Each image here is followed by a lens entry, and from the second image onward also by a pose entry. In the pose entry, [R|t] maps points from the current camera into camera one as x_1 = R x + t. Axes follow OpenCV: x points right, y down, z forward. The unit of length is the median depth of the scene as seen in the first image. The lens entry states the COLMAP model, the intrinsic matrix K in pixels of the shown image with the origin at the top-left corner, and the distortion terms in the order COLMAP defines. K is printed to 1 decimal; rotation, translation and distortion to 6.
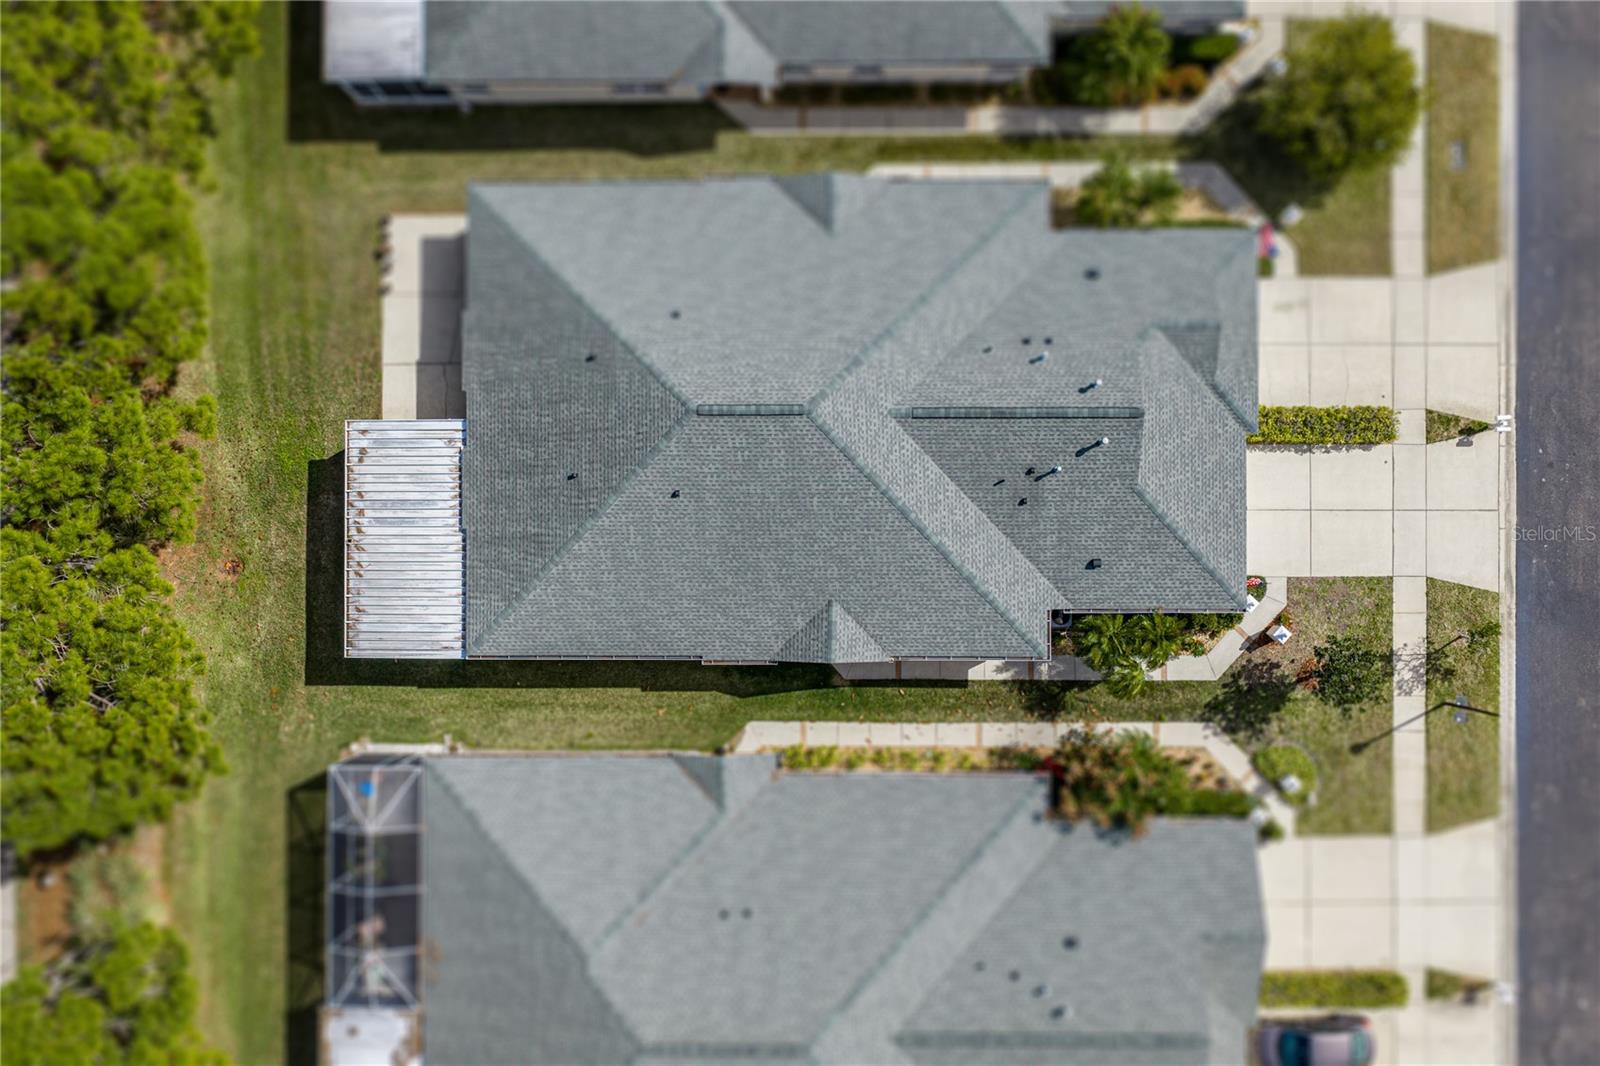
lens RADIAL K [[1317.0, 0, 800.0], [0, 1317.0, 533.0], [0, 0, 1]] dist [-0.002485, -0.017579]
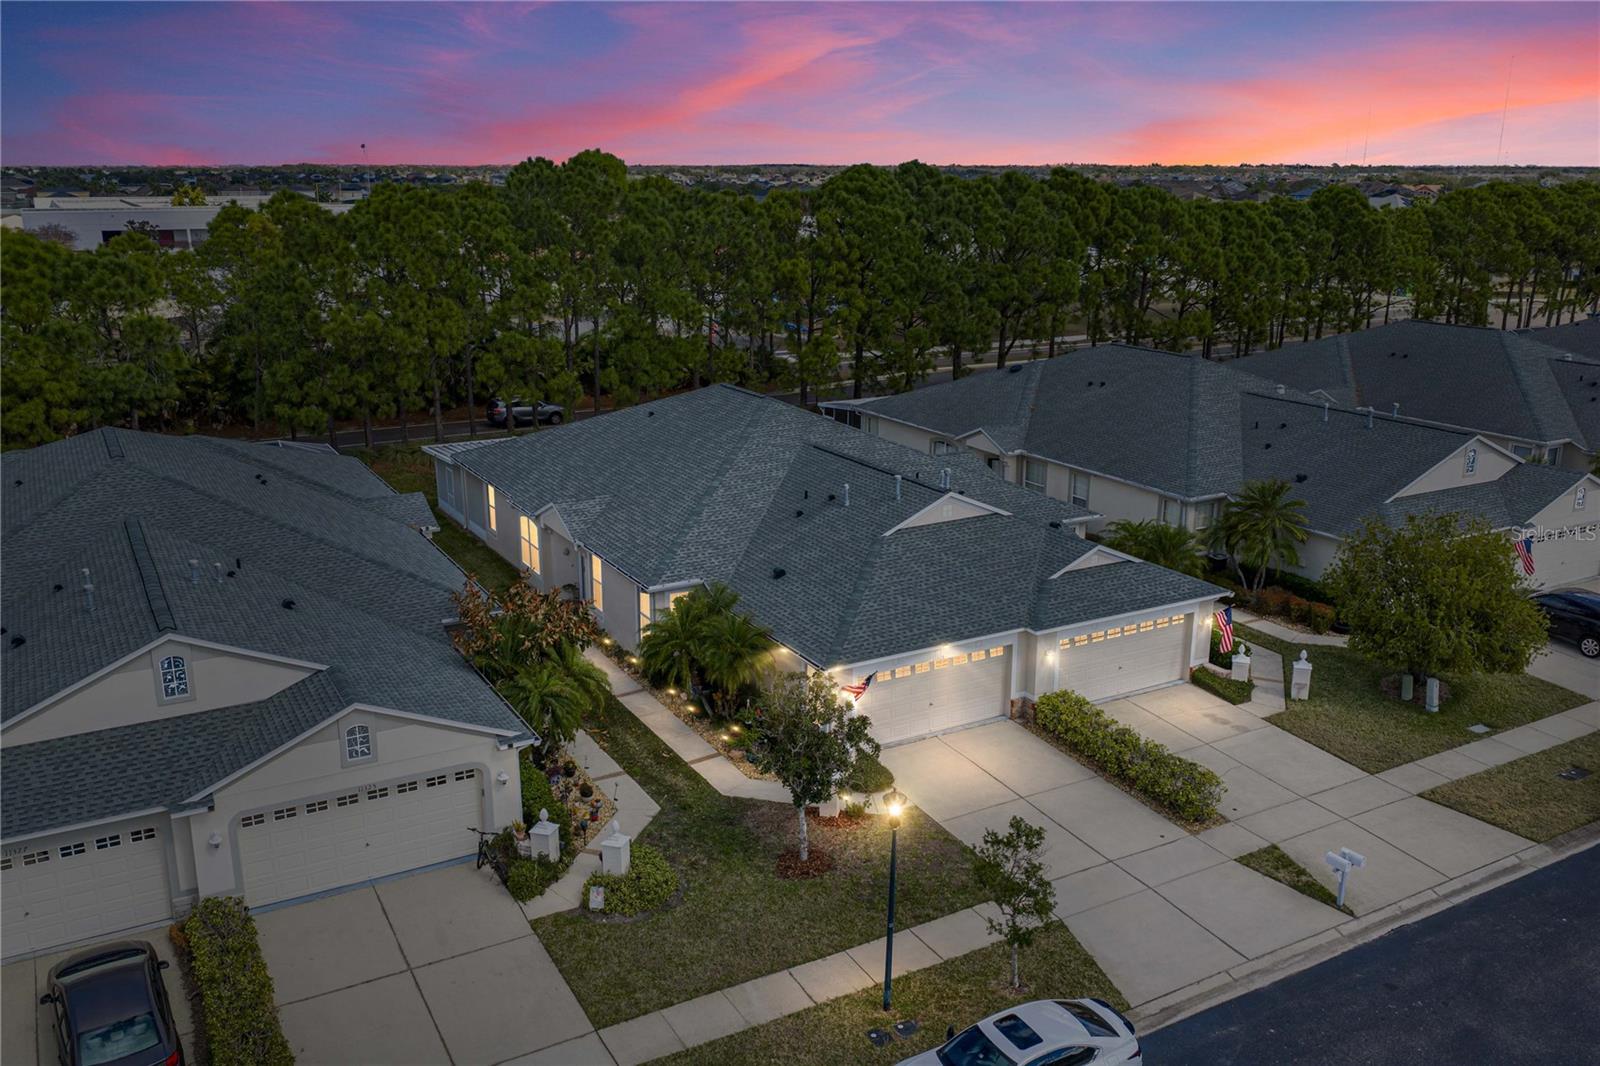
lens RADIAL K [[1346.5, 0, 800.0], [0, 1346.5, 533.0], [0, 0, 1]] dist [-0.000548, 0.008393]
pose [[0.493843, 0.254243, -0.831553, 0.851063], [-0.869515, 0.135624, -0.474921, 0.374587], [-0.007966, 0.957584, 0.288045, 0.683318]]
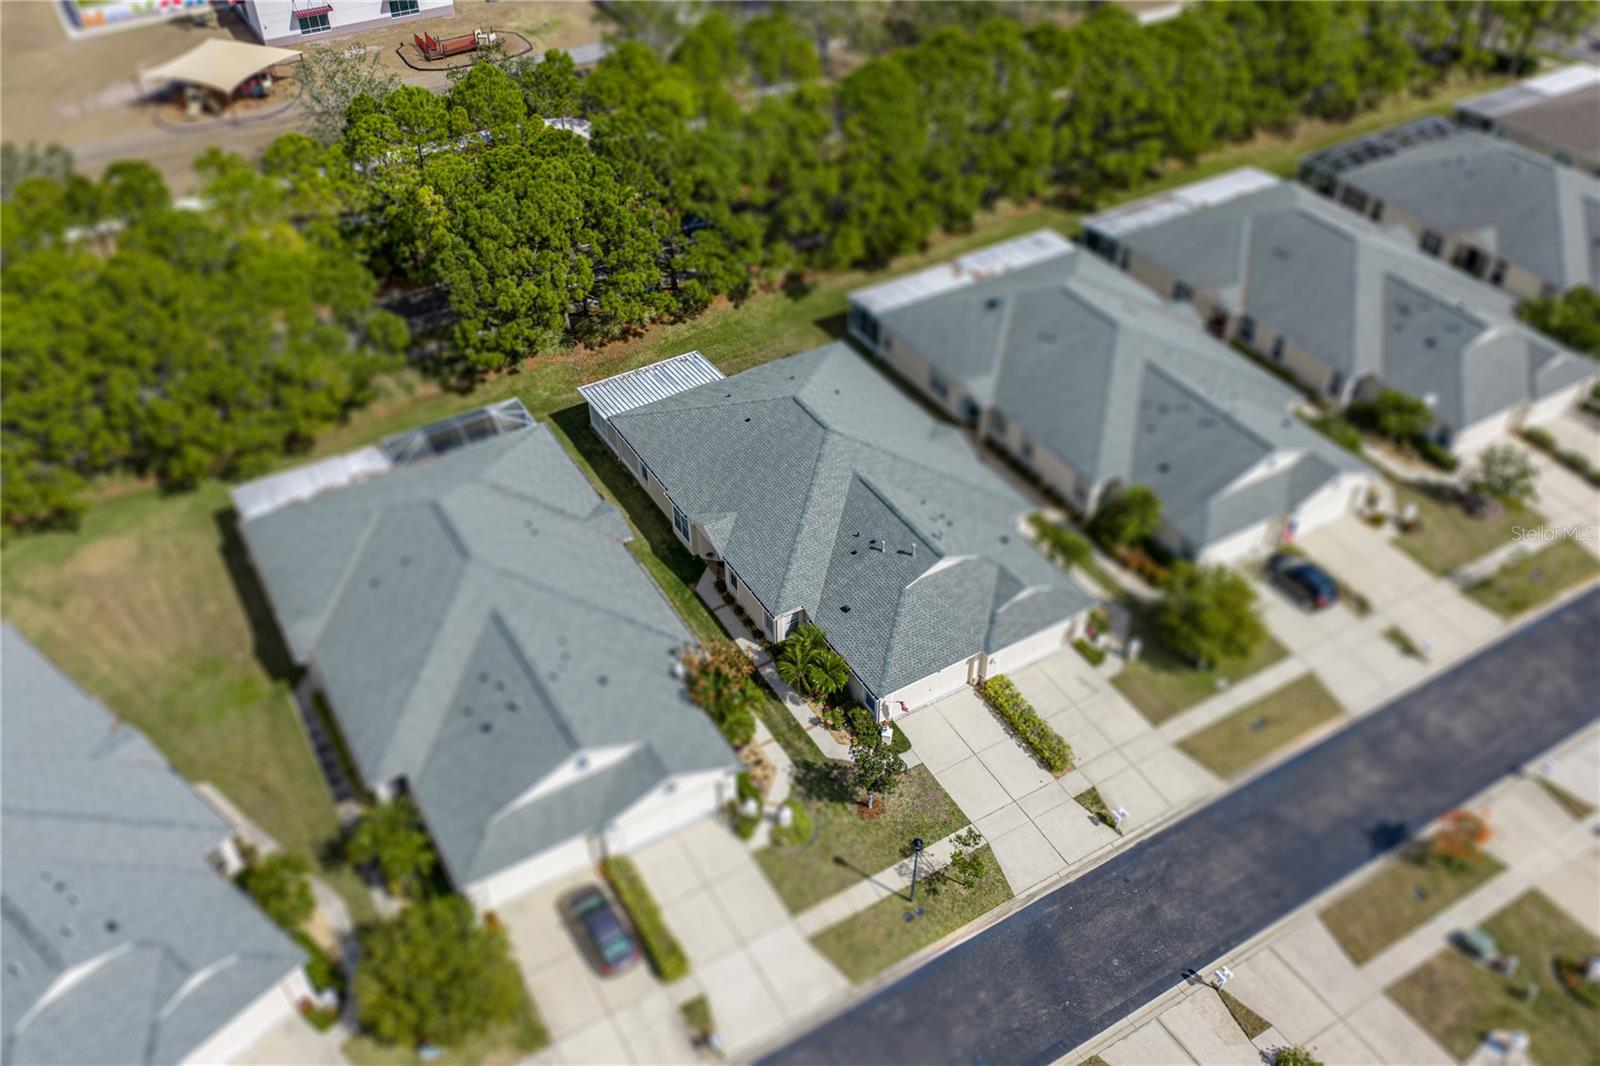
lens RADIAL K [[1317.0, 0, 800.0], [0, 1317.0, 533.0], [0, 0, 1]] dist [-0.002485, -0.017579]
pose [[0.511318, 0.572218, -0.641186, 1.007917], [-0.859389, 0.342142, -0.379986, 0.551012], [0.001942, 0.745322, 0.666702, -0.033081]]
